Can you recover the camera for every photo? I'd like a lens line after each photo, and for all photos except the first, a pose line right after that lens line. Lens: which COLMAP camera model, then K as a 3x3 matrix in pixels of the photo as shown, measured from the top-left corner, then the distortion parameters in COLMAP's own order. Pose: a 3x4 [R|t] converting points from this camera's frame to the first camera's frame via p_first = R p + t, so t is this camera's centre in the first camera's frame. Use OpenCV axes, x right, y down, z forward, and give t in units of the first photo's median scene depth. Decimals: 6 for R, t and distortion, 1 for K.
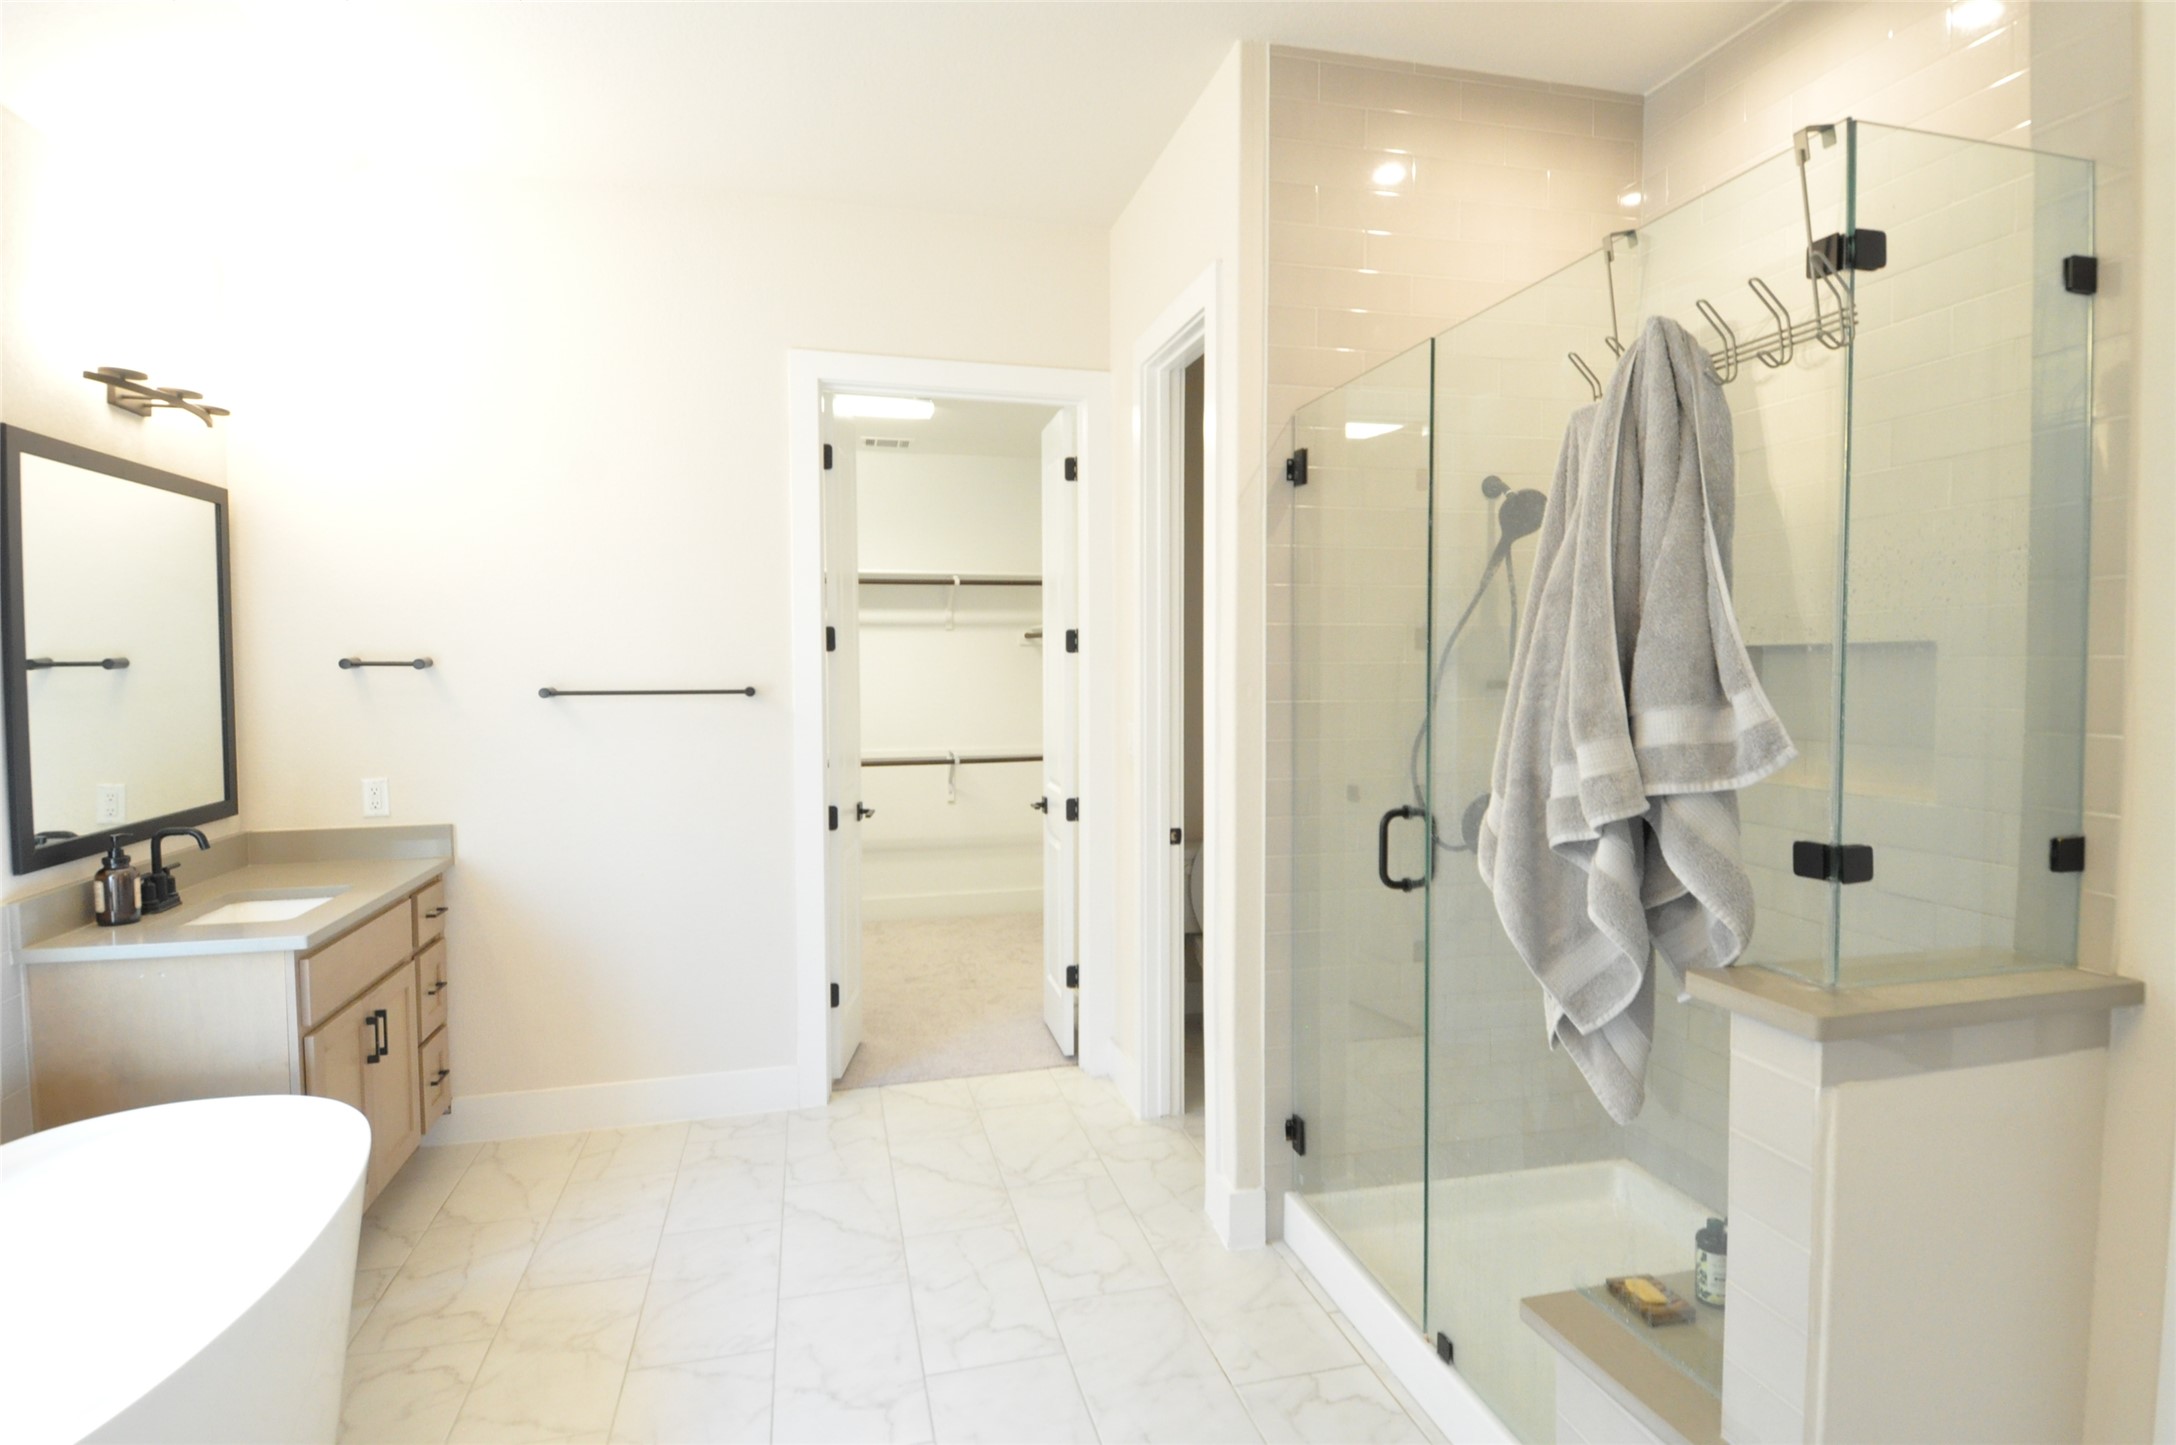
lens RADIAL K [[1114.8, 0, 1118.9], [0, 1114.8, 708.6], [0, 0, 1]] dist [0.035405, -0.049380]
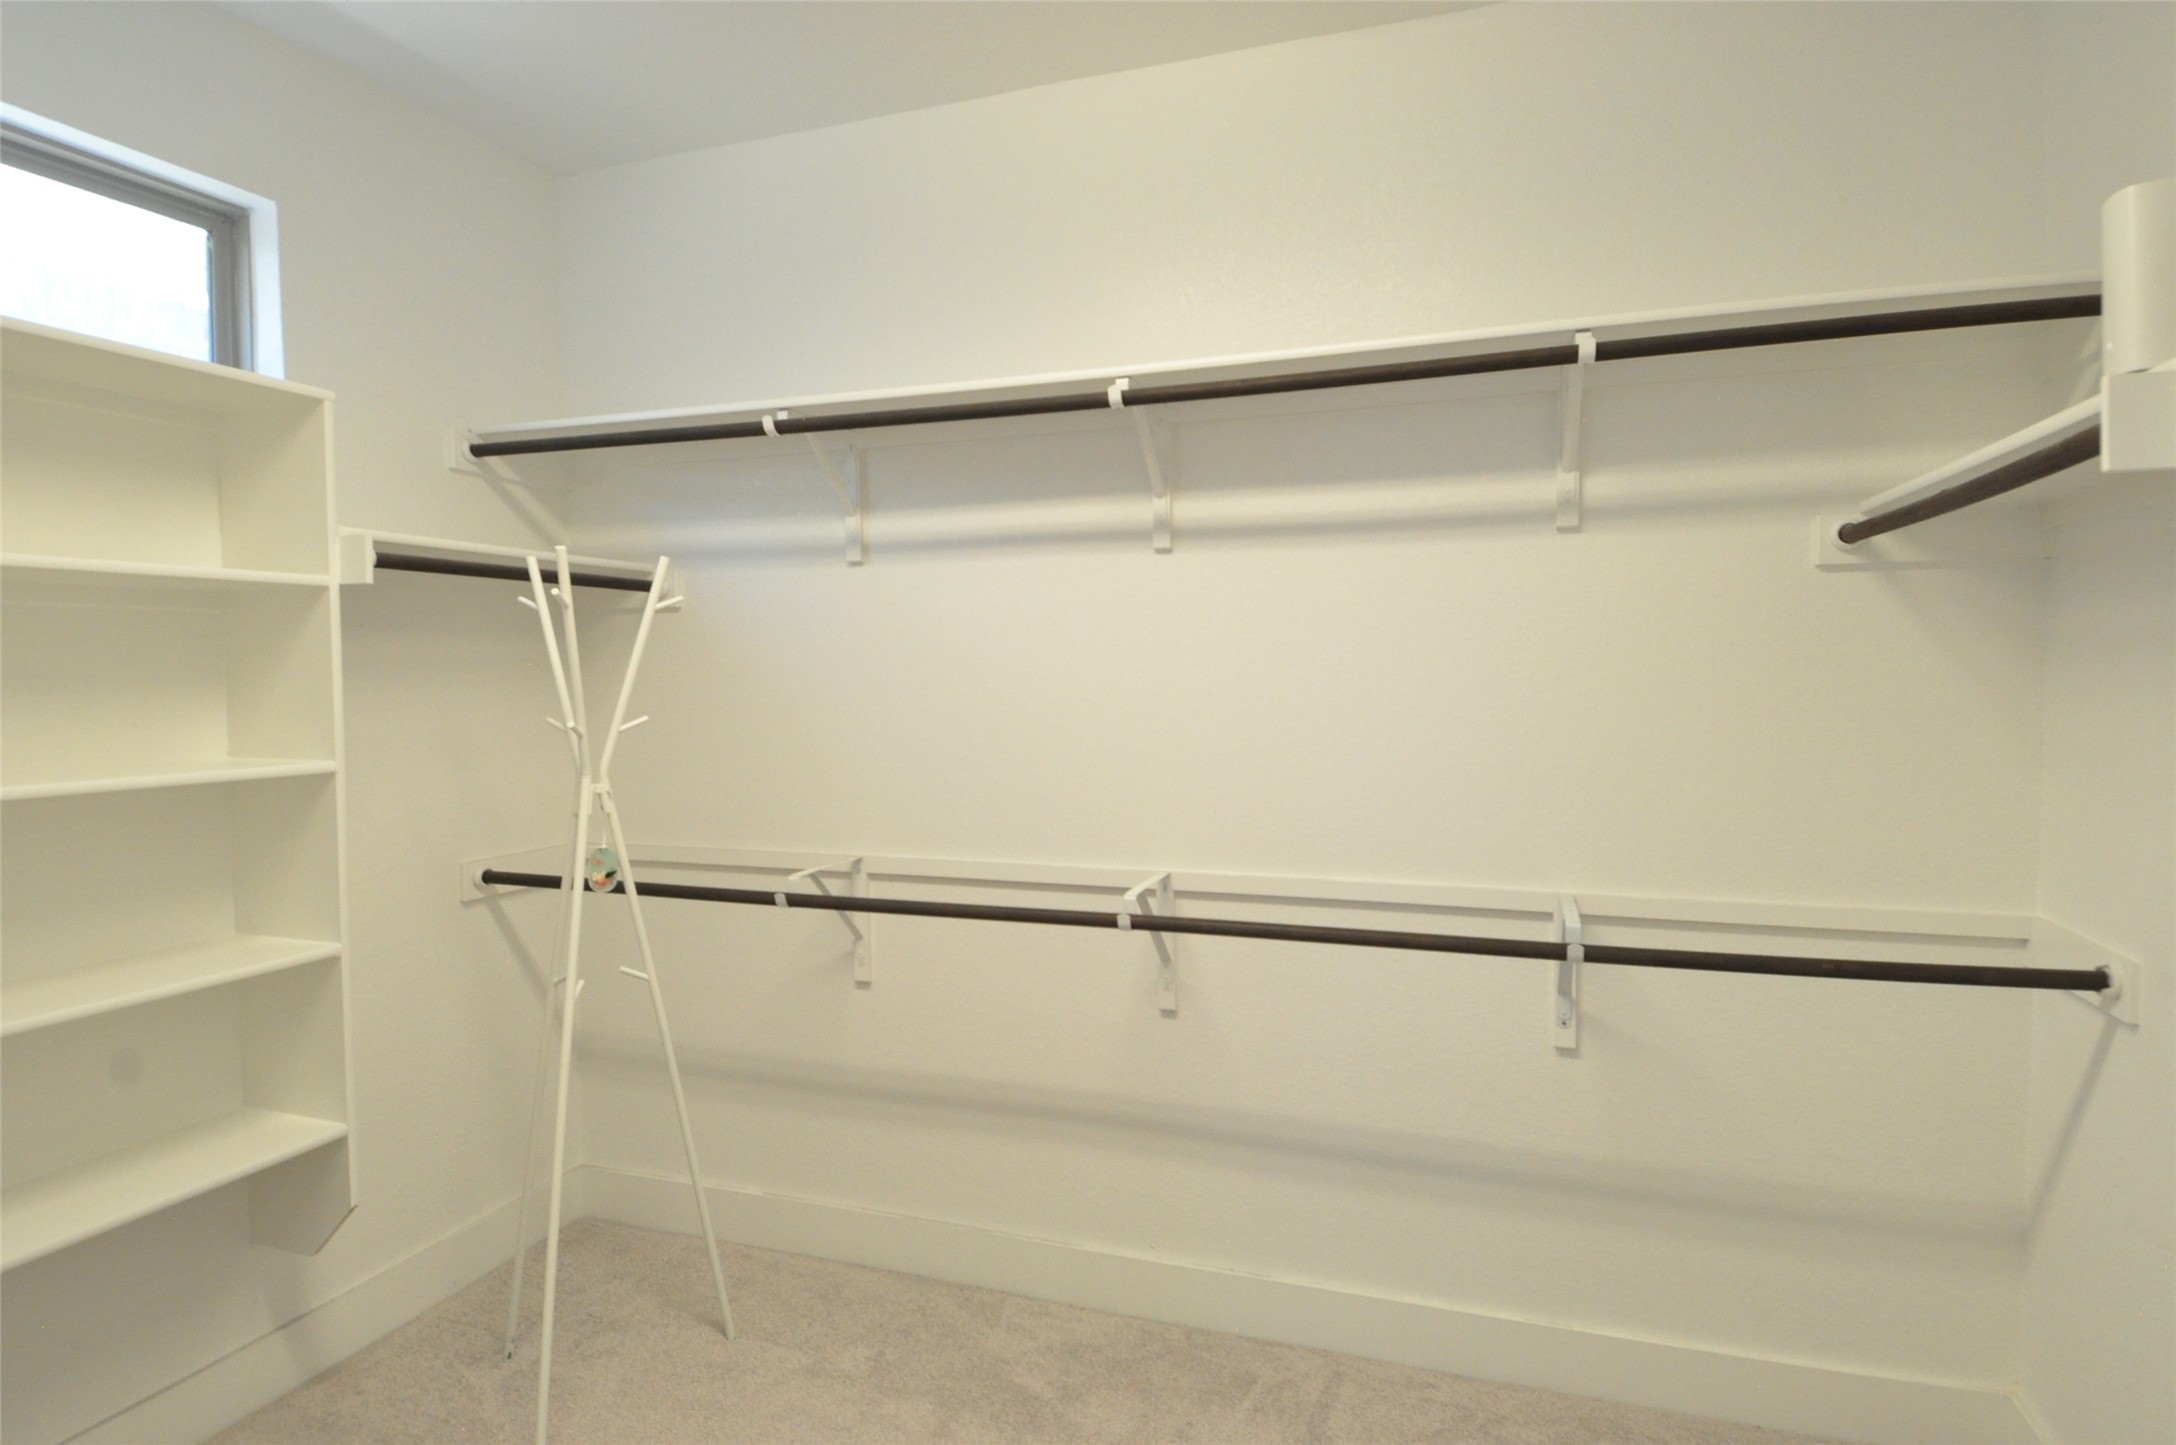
lens RADIAL K [[1133.7, 0, 1117.3], [0, 1133.7, 717.1], [0, 0, 1]] dist [0.051940, -0.055001]
pose [[0.831831, 0.011199, -0.554917, -0.148679], [-0.020641, 0.999729, -0.010765, -0.017264], [0.554646, 0.020409, 0.831836, 1.286967]]
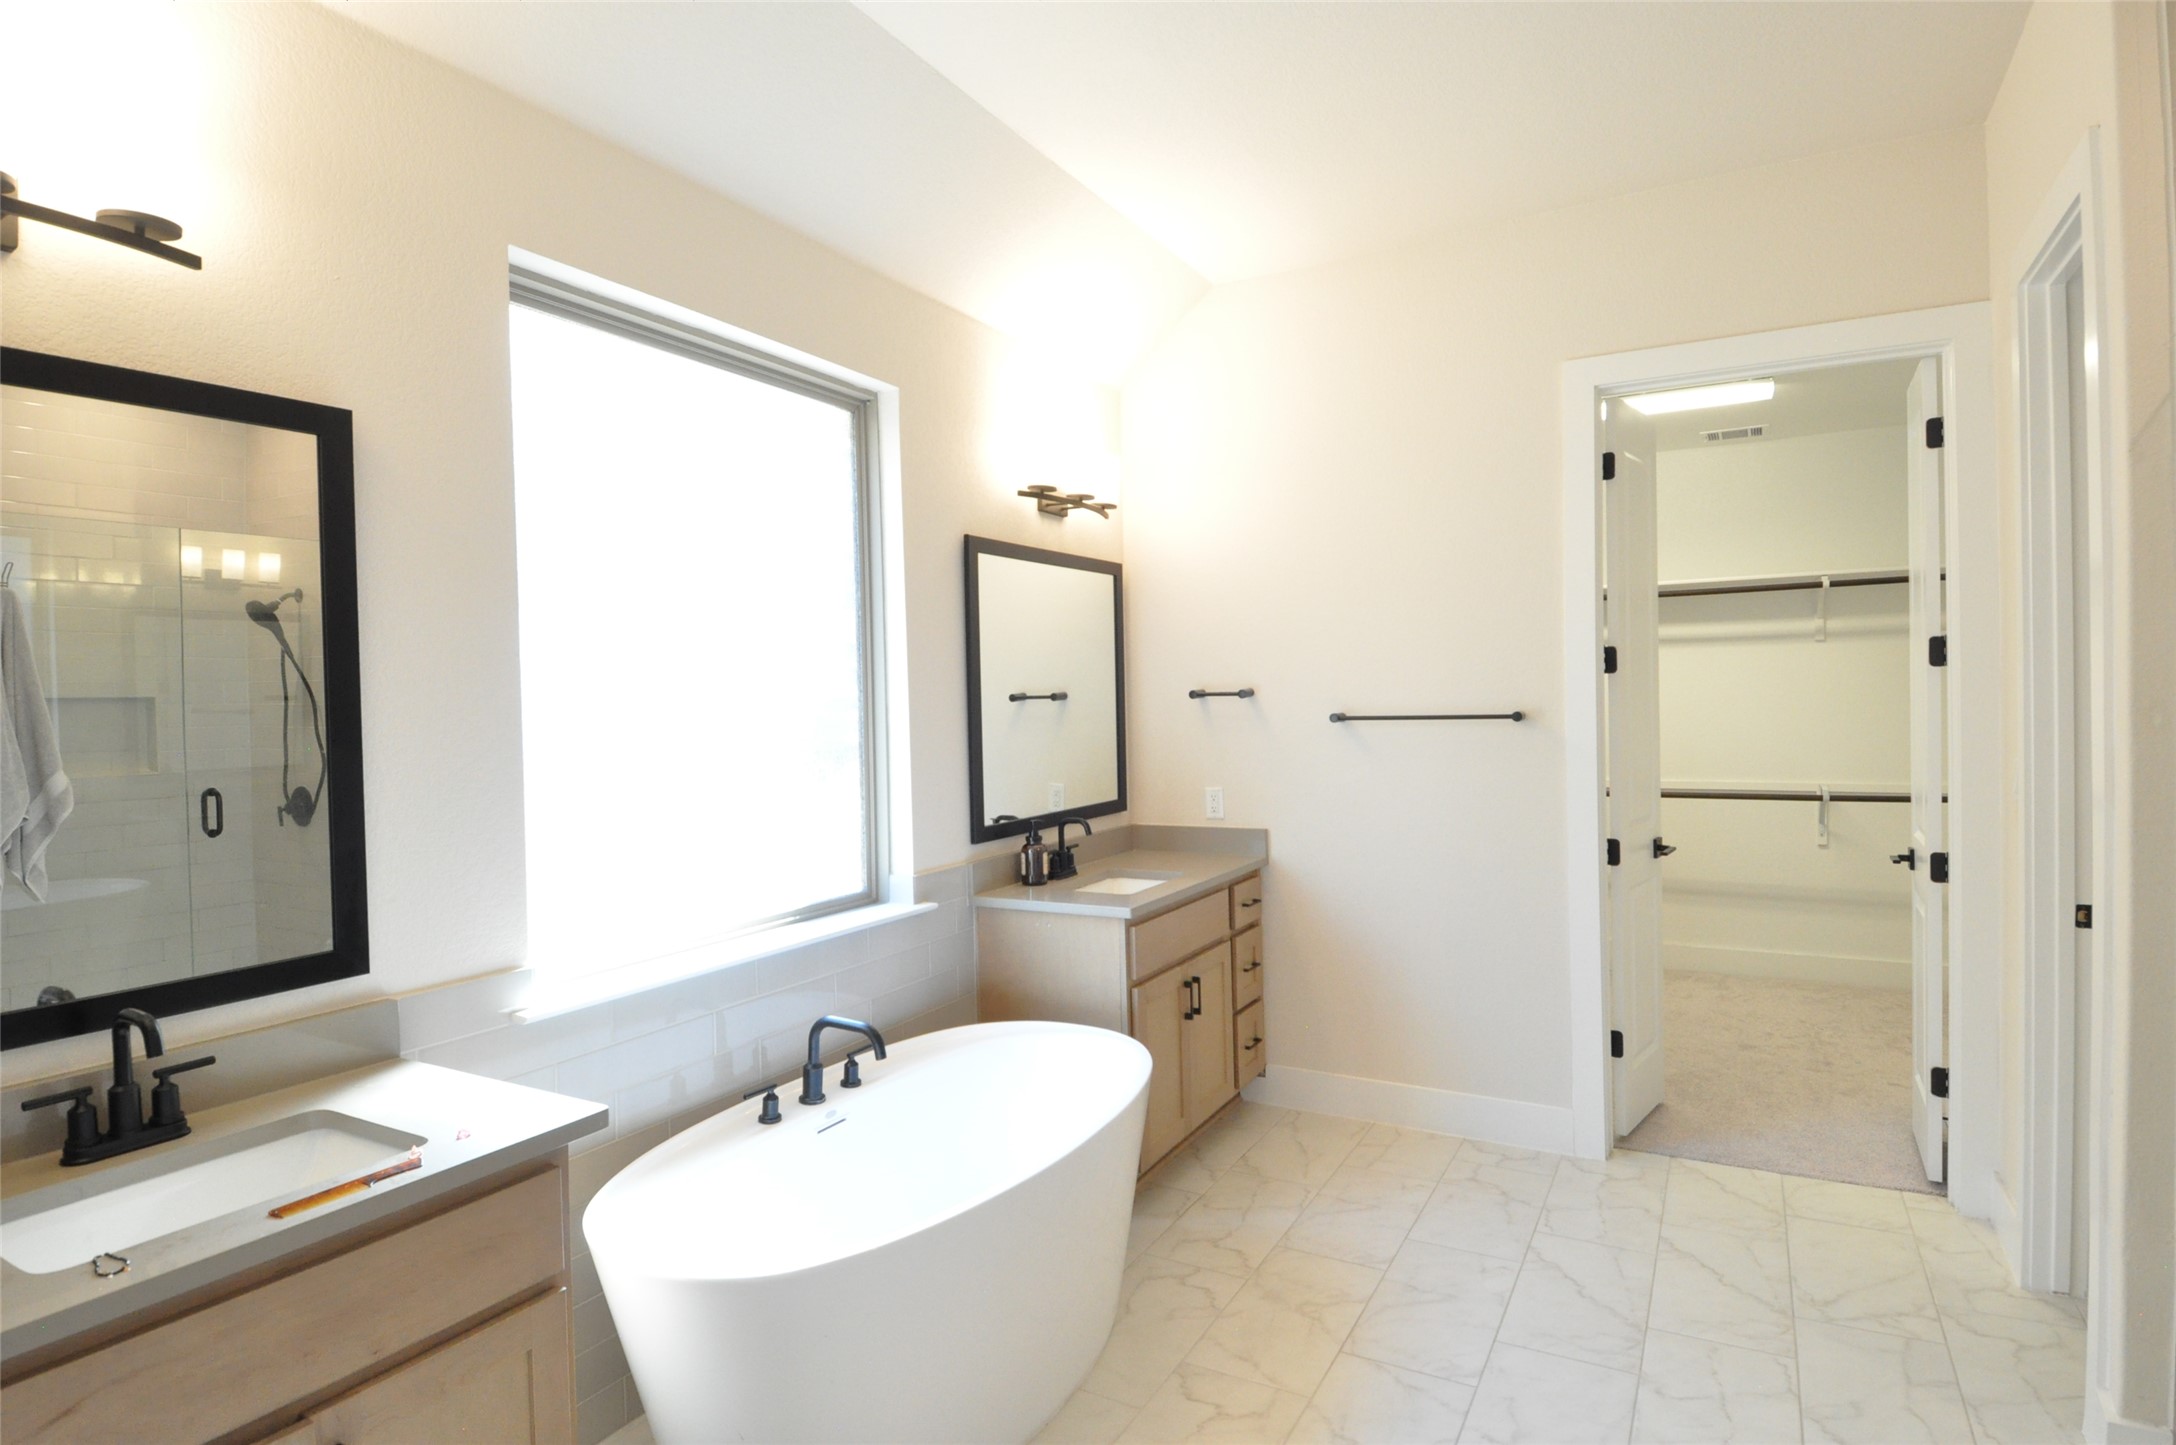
lens RADIAL K [[1114.8, 0, 1118.9], [0, 1114.8, 708.6], [0, 0, 1]] dist [0.035405, -0.049380]
pose [[0.719031, -0.005412, -0.694957, 0.111166], [-0.007745, 0.999845, -0.015800, -0.004054], [0.694934, 0.016743, 0.718878, 0.048641]]
